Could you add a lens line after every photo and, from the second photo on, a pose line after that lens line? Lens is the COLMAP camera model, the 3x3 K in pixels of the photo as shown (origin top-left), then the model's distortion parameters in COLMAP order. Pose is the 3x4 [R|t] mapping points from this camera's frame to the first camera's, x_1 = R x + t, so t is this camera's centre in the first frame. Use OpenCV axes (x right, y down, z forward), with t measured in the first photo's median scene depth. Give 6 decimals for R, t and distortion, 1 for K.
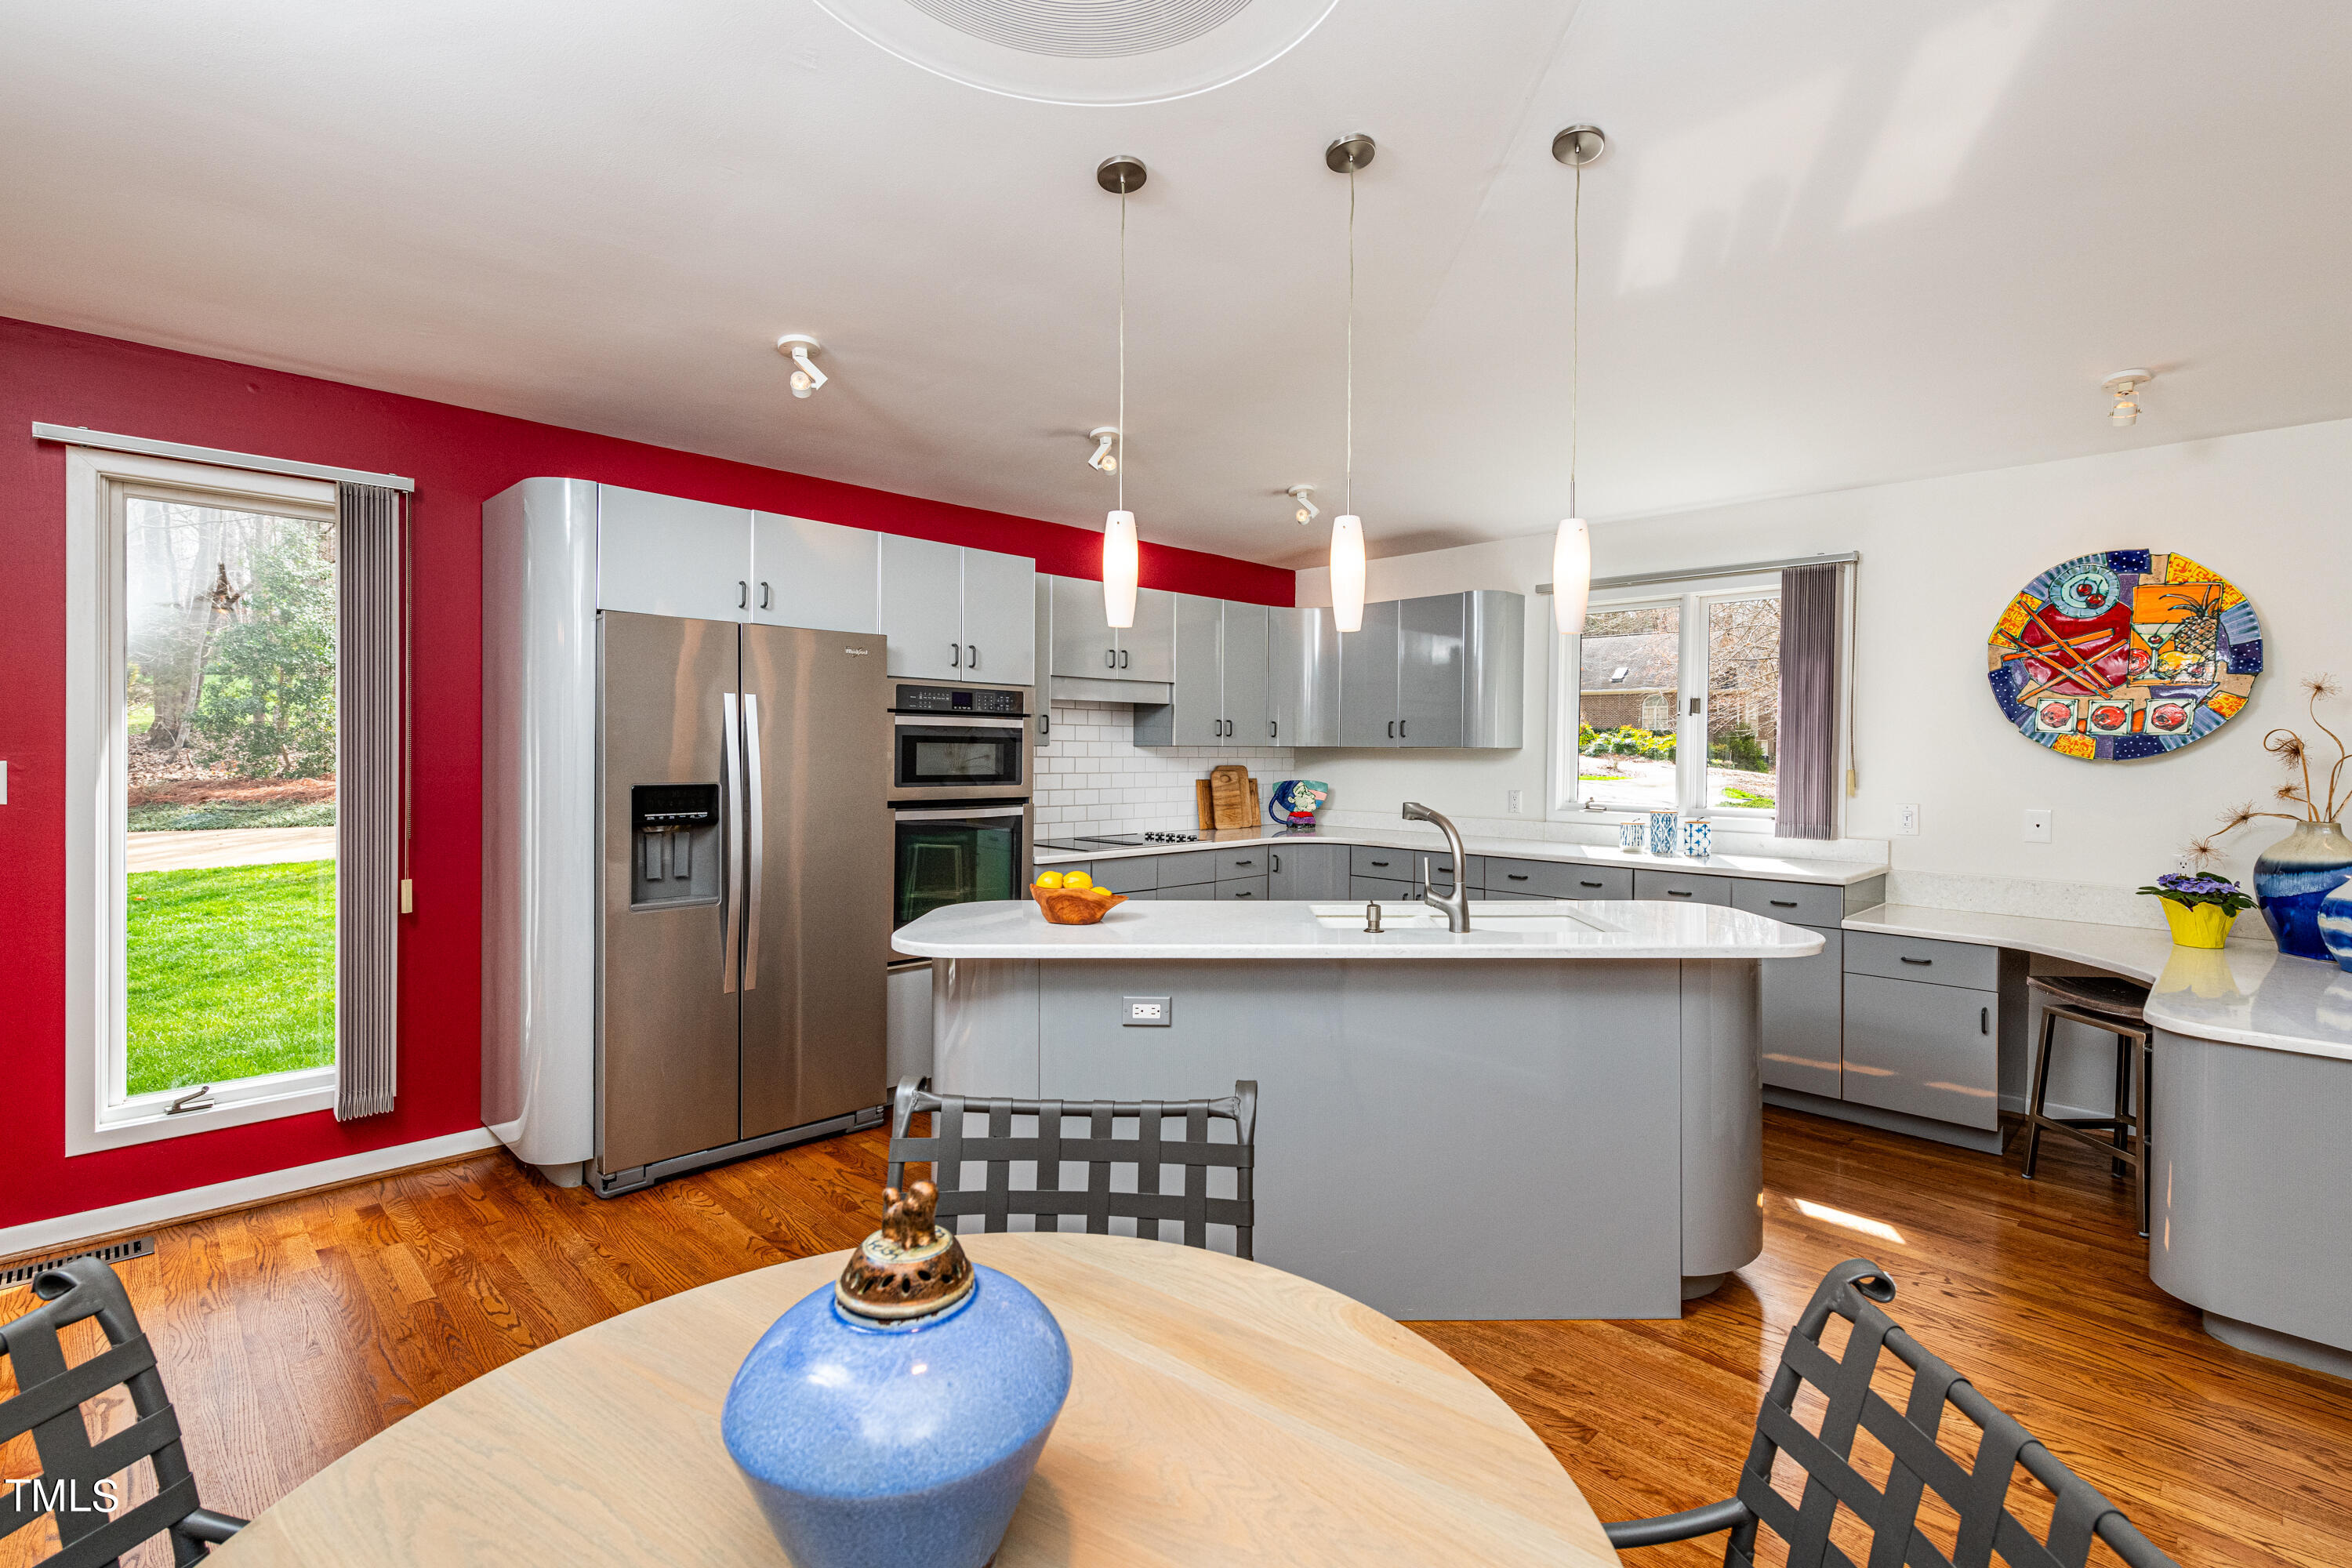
lens RADIAL K [[1047.0, 0, 1181.7], [0, 1047.0, 757.8], [0, 0, 1]] dist [0.020378, -0.000149]
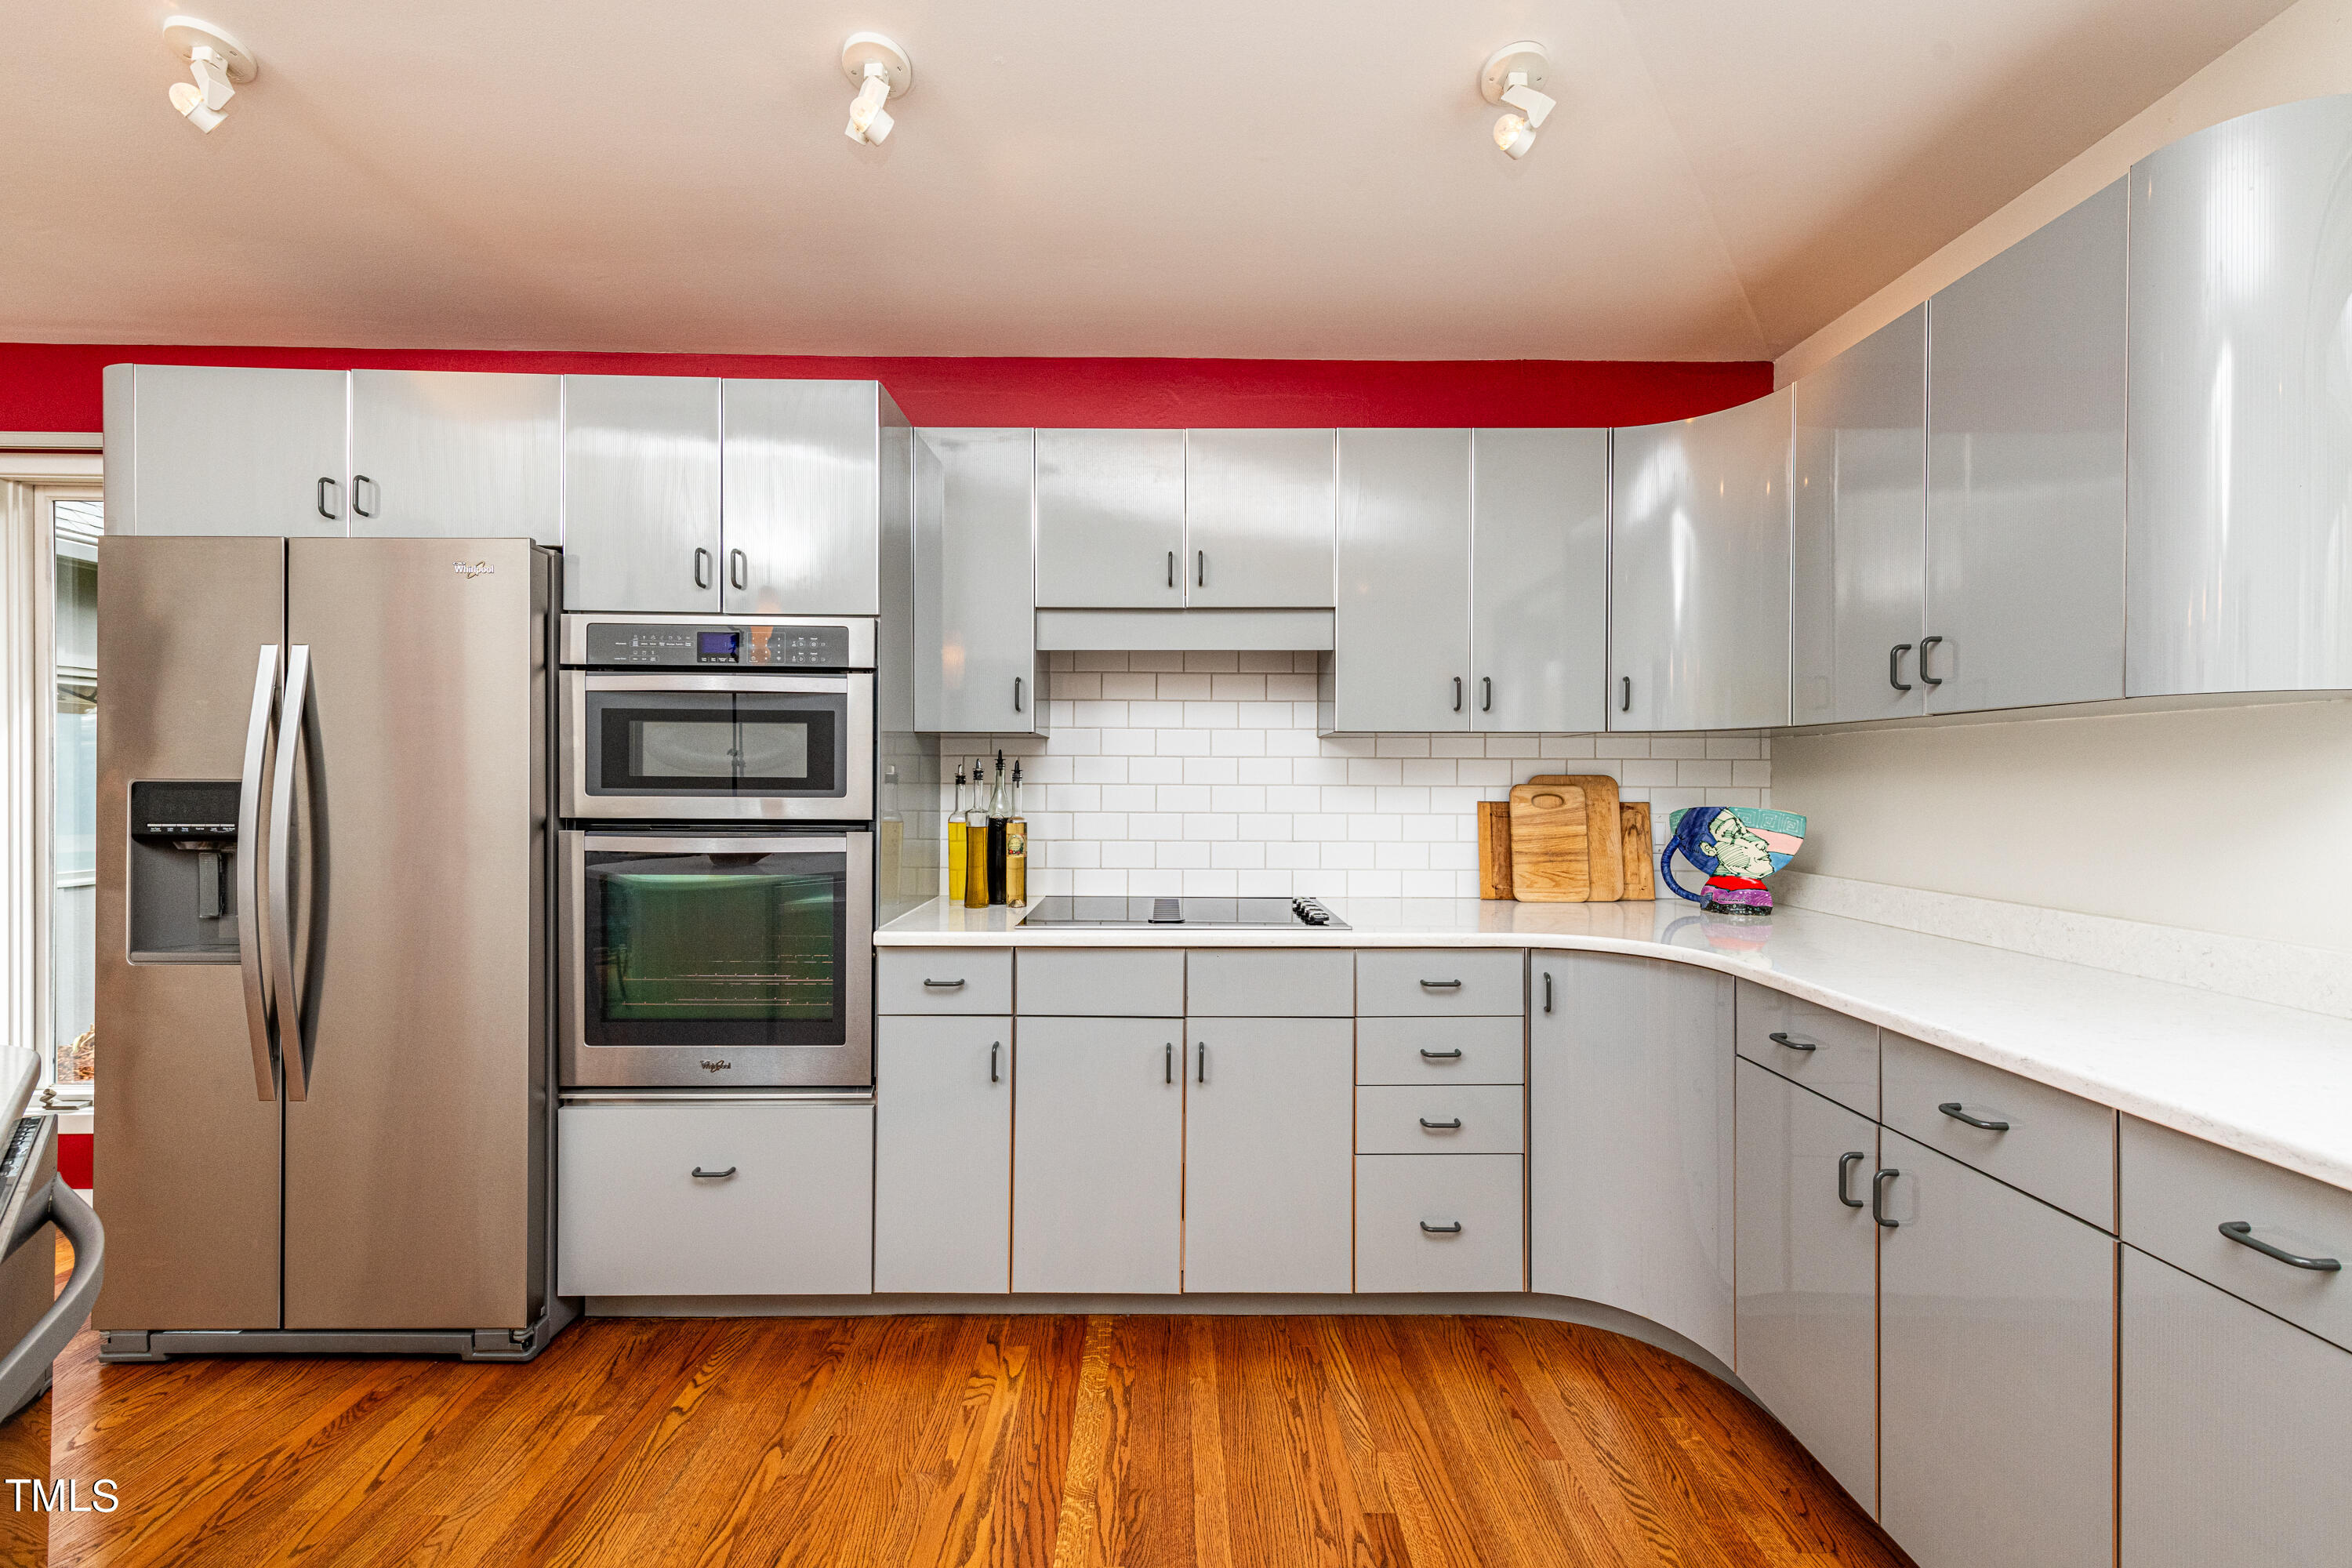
lens RADIAL K [[987.6, 0, 1176.0], [0, 987.6, 784.0], [0, 0, 1]] dist [0.015926, -0.000012]
pose [[0.726329, 0.000139, -0.687347, 0.390759], [-0.004309, 0.999981, -0.004351, 0.024582], [0.687333, 0.006122, 0.726316, 0.883712]]
